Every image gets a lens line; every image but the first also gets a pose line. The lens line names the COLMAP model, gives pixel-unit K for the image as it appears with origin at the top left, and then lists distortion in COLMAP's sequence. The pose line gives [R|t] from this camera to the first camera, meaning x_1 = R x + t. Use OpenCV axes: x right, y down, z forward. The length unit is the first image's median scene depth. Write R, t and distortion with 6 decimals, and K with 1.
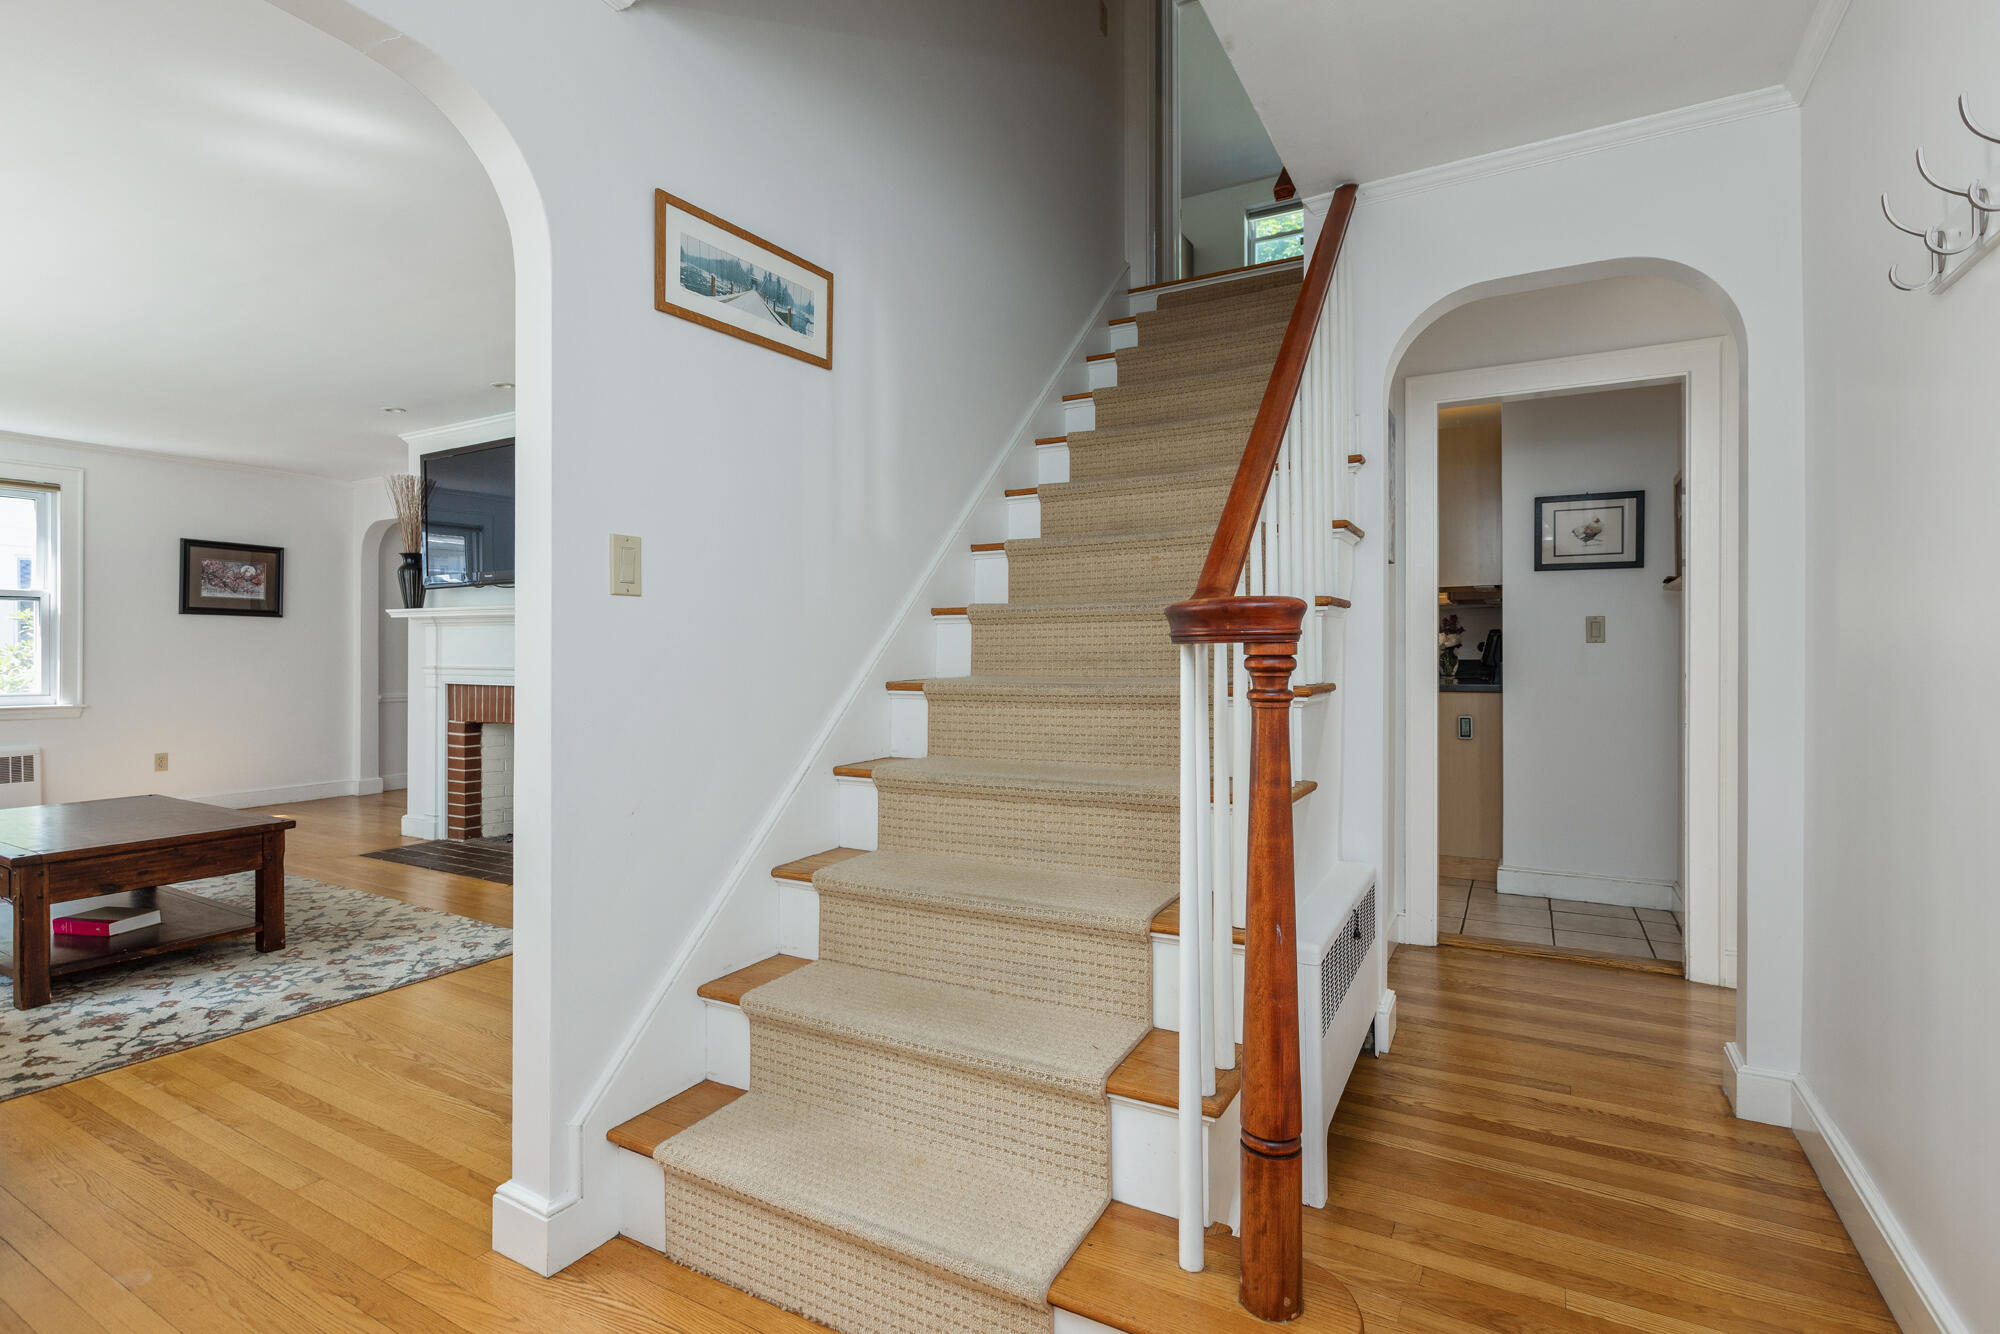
lens RADIAL K [[946.9, 0, 990.3], [0, 946.9, 655.0], [0, 0, 1]] dist [-0.005070, -0.001126]
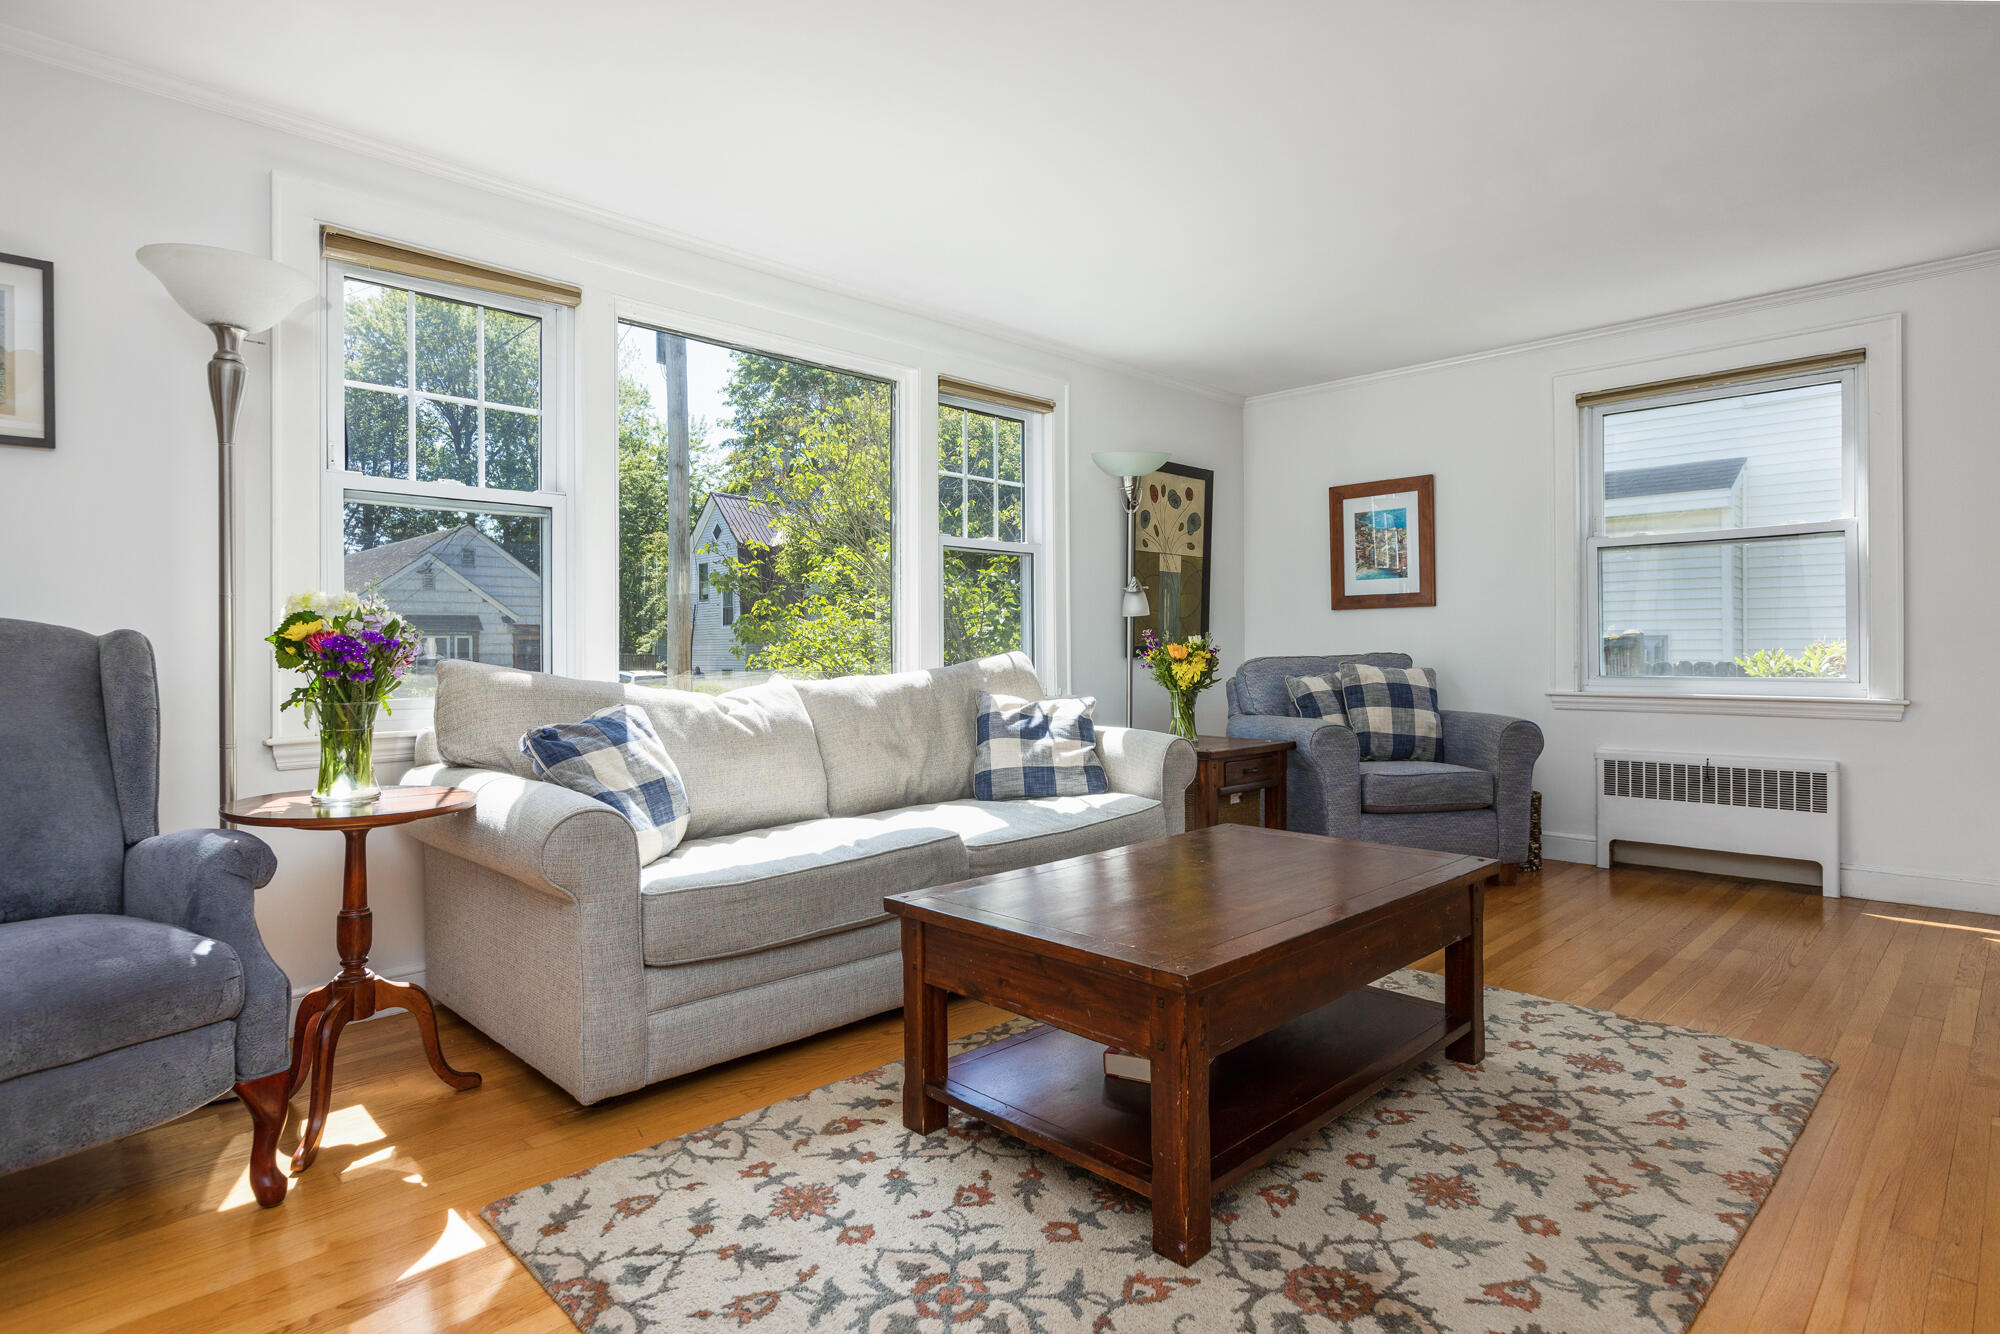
lens RADIAL K [[1043.0, 0, 992.8], [0, 1043.0, 654.9], [0, 0, 1]] dist [0.002584, -0.001366]
pose [[-0.269433, 0.007137, -0.962993, -0.269928], [0.005113, 0.999969, 0.005980, 0.028091], [0.963005, -0.003312, -0.269461, 1.056569]]
